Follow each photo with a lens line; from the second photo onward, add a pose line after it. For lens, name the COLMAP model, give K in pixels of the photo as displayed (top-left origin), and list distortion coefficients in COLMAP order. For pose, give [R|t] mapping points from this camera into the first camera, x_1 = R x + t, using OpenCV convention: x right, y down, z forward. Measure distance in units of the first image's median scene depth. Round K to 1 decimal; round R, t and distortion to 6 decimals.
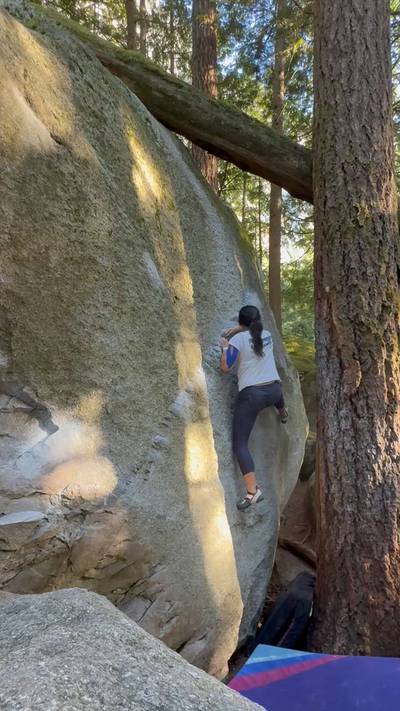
lens RADIAL K [[376.5, 0, 199.9], [0, 376.5, 422.7], [0, 0, 1]] dist [0.002767, -0.001925]
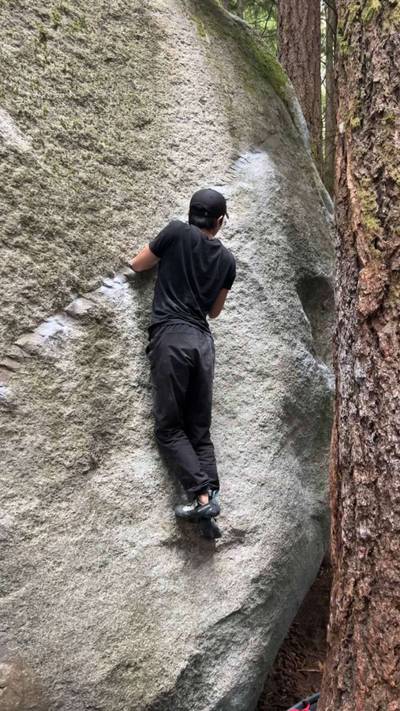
lens RADIAL K [[571.4, 0, 201.9], [0, 571.4, 359.0], [0, 0, 1]] dist [0.063171, -0.067748]
pose [[0.962079, -0.005906, -0.272706, 0.395031], [-0.005968, 0.999070, -0.042691, 0.025675], [0.272705, 0.042700, 0.961150, 0.150627]]
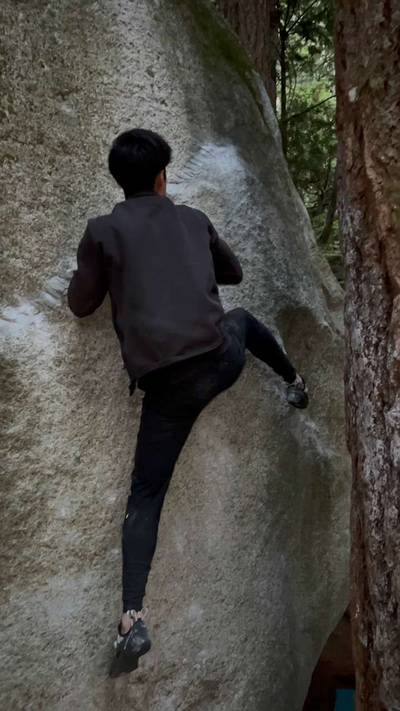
lens RADIAL K [[571.4, 0, 202.4], [0, 571.4, 360.6], [0, 0, 1]] dist [0.063171, -0.067748]
pose [[0.984545, -0.025317, -0.173293, 0.300626], [0.009428, 0.995723, -0.091904, -0.030581], [0.174879, 0.088850, 0.980573, 0.441111]]
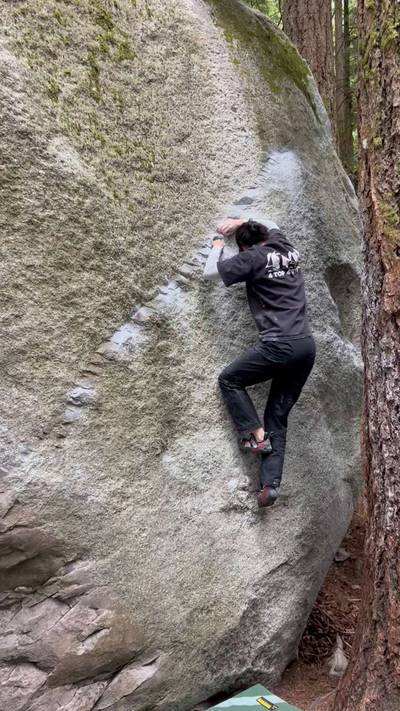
lens RADIAL K [[598.8, 0, 207.5], [0, 598.8, 357.2], [0, 0, 1]] dist [0.089723, -0.109462]
pose [[0.960361, -0.025004, -0.277637, 0.381522], [0.036361, 0.998696, 0.035833, -0.048800], [0.276379, -0.044507, 0.960018, -0.060025]]
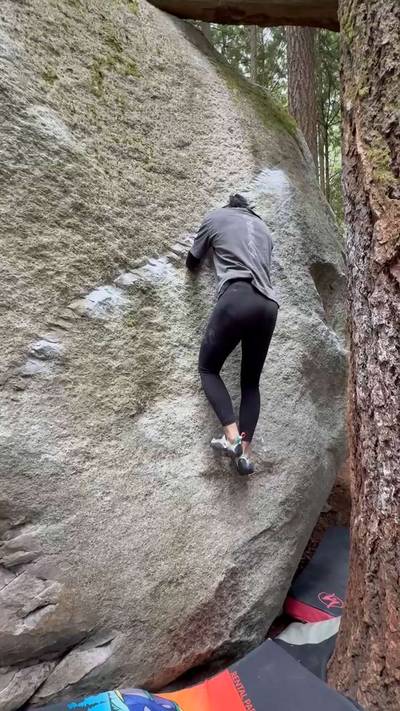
lens RADIAL K [[317.0, 0, 204.3], [0, 317.0, 356.3], [0, 0, 1]] dist [0.001687, 0.001044]
pose [[0.910354, -0.031866, -0.412601, 0.345397], [0.019778, 0.999242, -0.033537, 0.074452], [0.413357, 0.022371, 0.910294, 0.465839]]
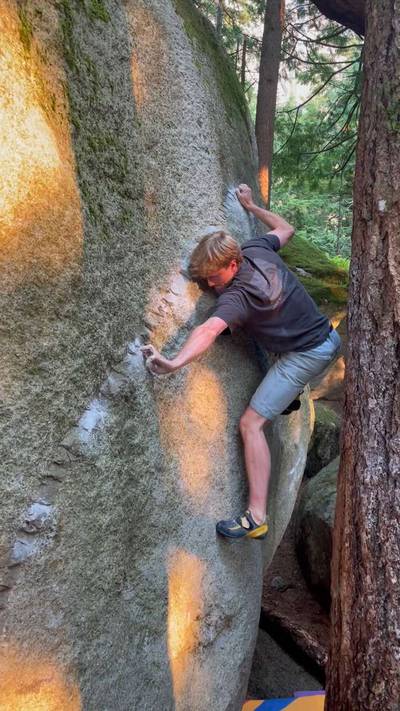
lens RADIAL K [[598.8, 0, 198.3], [0, 598.8, 354.9], [0, 0, 1]] dist [0.089723, -0.109462]
pose [[0.990134, 0.067692, 0.122686, -0.012628], [-0.068961, 0.997601, 0.006121, -0.138832], [-0.121978, -0.014521, 0.992427, 0.186760]]
